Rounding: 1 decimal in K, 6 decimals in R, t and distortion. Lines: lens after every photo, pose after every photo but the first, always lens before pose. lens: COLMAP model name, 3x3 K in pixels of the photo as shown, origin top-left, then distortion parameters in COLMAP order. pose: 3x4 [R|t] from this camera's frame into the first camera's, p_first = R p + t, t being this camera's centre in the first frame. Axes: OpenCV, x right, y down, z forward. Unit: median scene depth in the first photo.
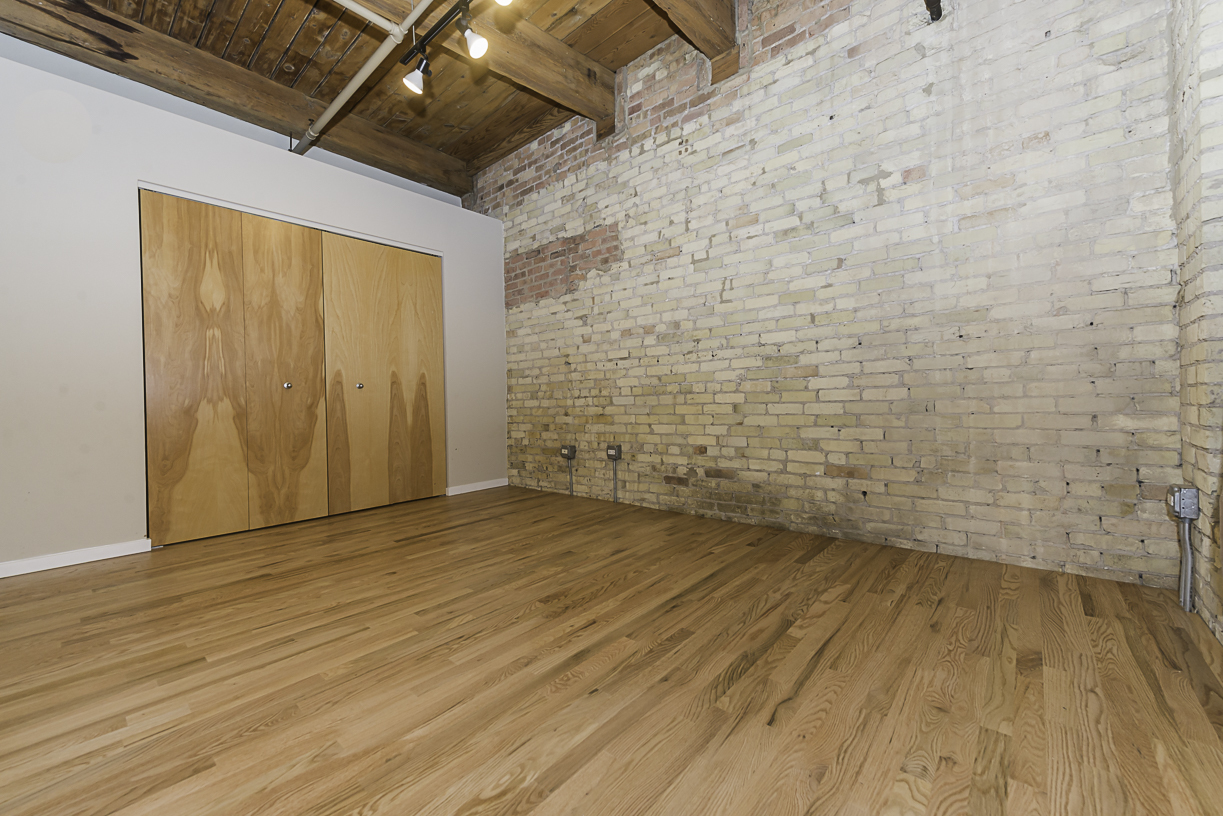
lens RADIAL K [[479.5, 0, 613.2], [0, 479.5, 399.2], [0, 0, 1]] dist [0.015019, -0.003116]
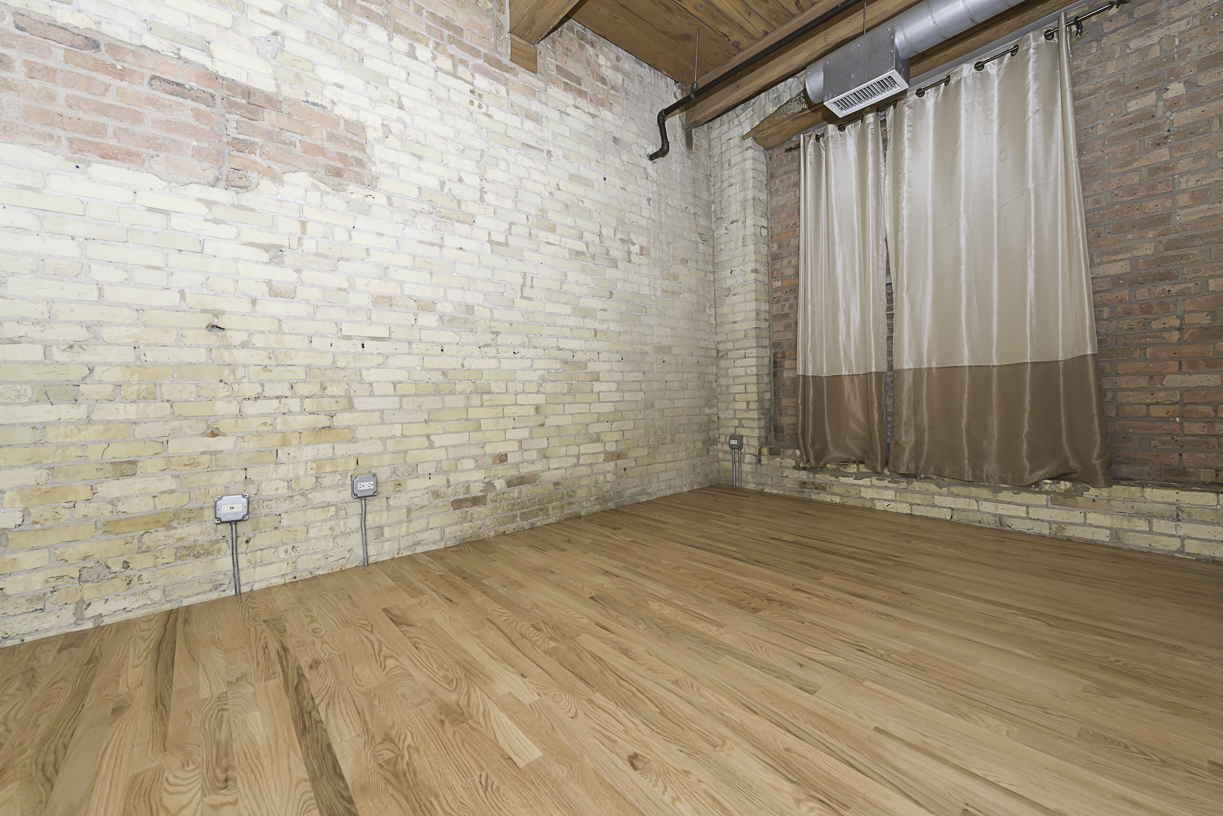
lens RADIAL K [[479.5, 0, 607.9], [0, 479.5, 398.3], [0, 0, 1]] dist [0.015019, -0.003116]
pose [[0.152564, 0.015804, 0.988167, -0.773910], [0.017140, 0.999679, -0.018635, 0.018821], [-0.988145, 0.019780, 0.152244, 0.792774]]
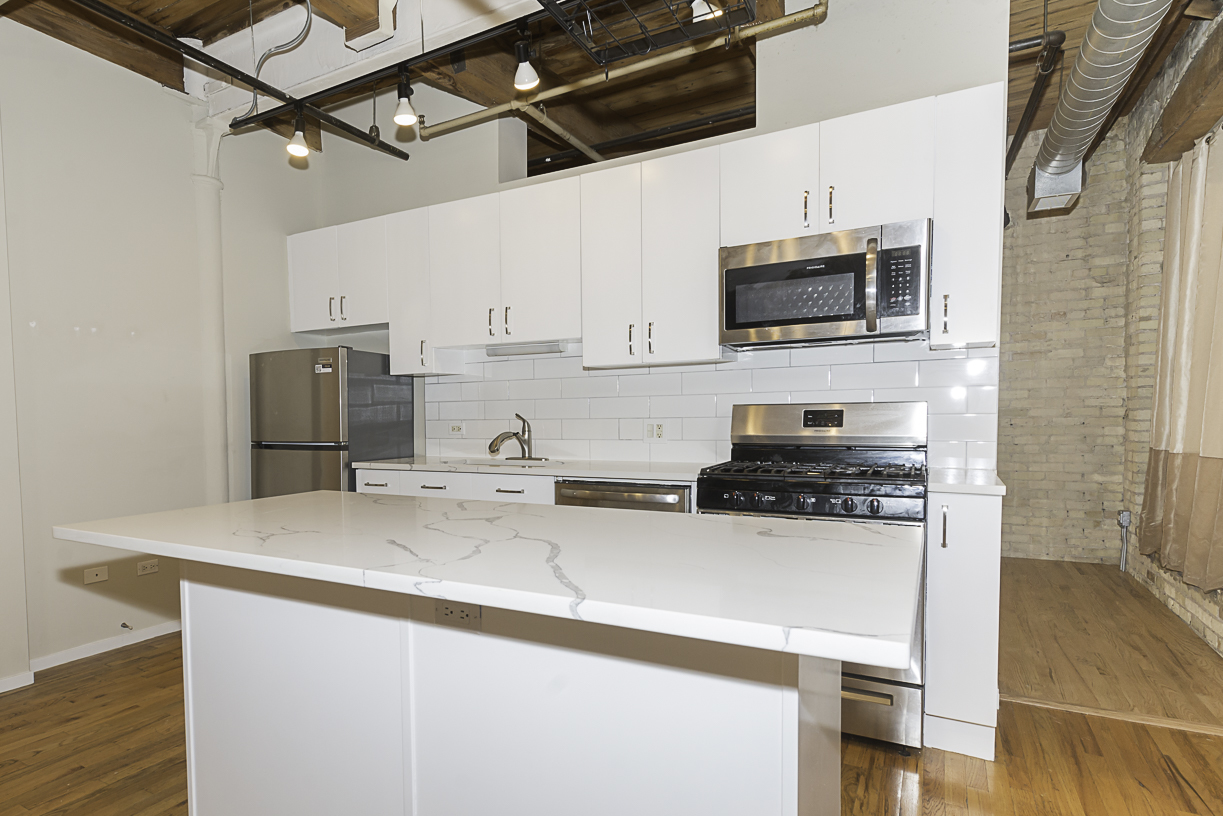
lens RADIAL K [[702.0, 0, 510.4], [0, 702.0, 442.1], [0, 0, 1]] dist [0.009124, 0.006281]
pose [[0.986640, -0.002386, 0.162899, -1.153267], [-0.004702, 0.999059, 0.043117, -0.140342], [-0.162848, -0.043306, 0.985700, -0.934506]]
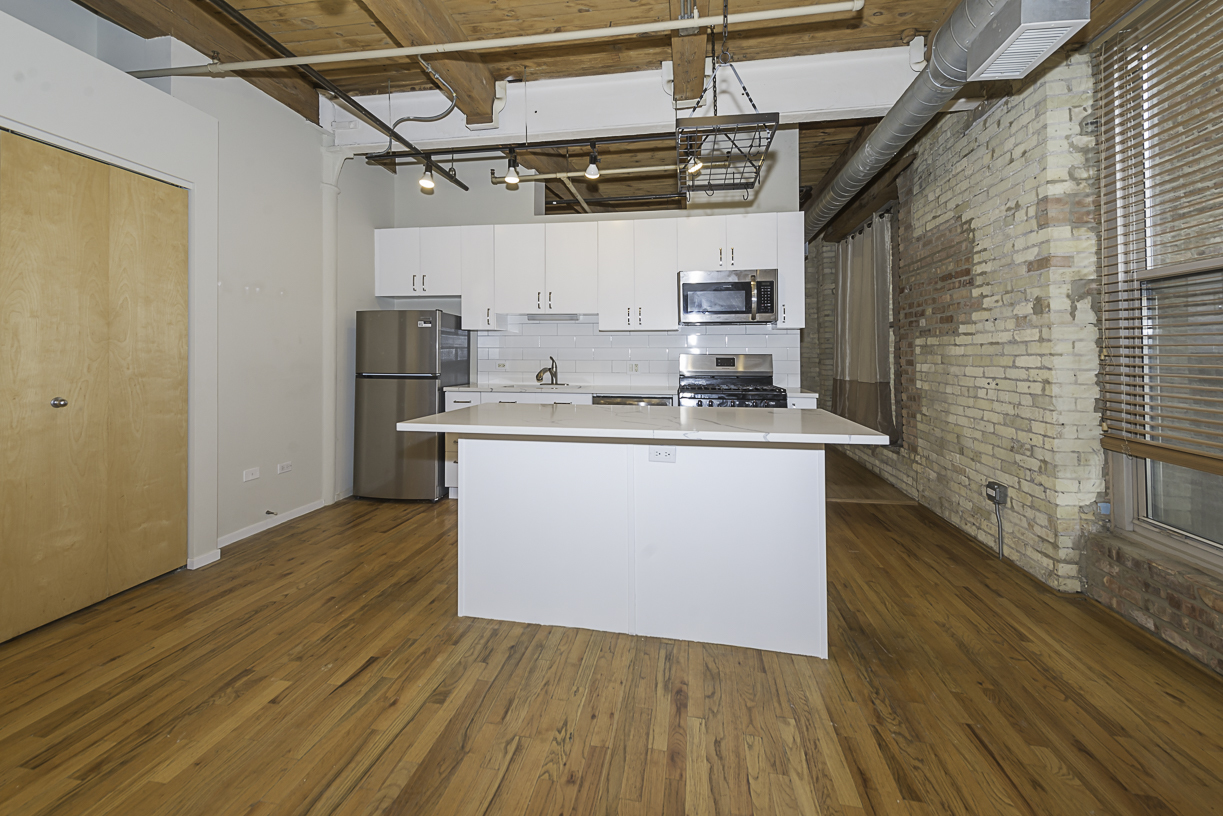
lens RADIAL K [[479.5, 0, 632.4], [0, 479.5, 335.9], [0, 0, 1]] dist [0.015019, -0.003116]
pose [[0.850325, 0.043058, 0.524494, -1.496722], [-0.022475, 0.998709, -0.045551, -0.138709], [-0.525778, 0.026945, 0.850195, -1.019272]]
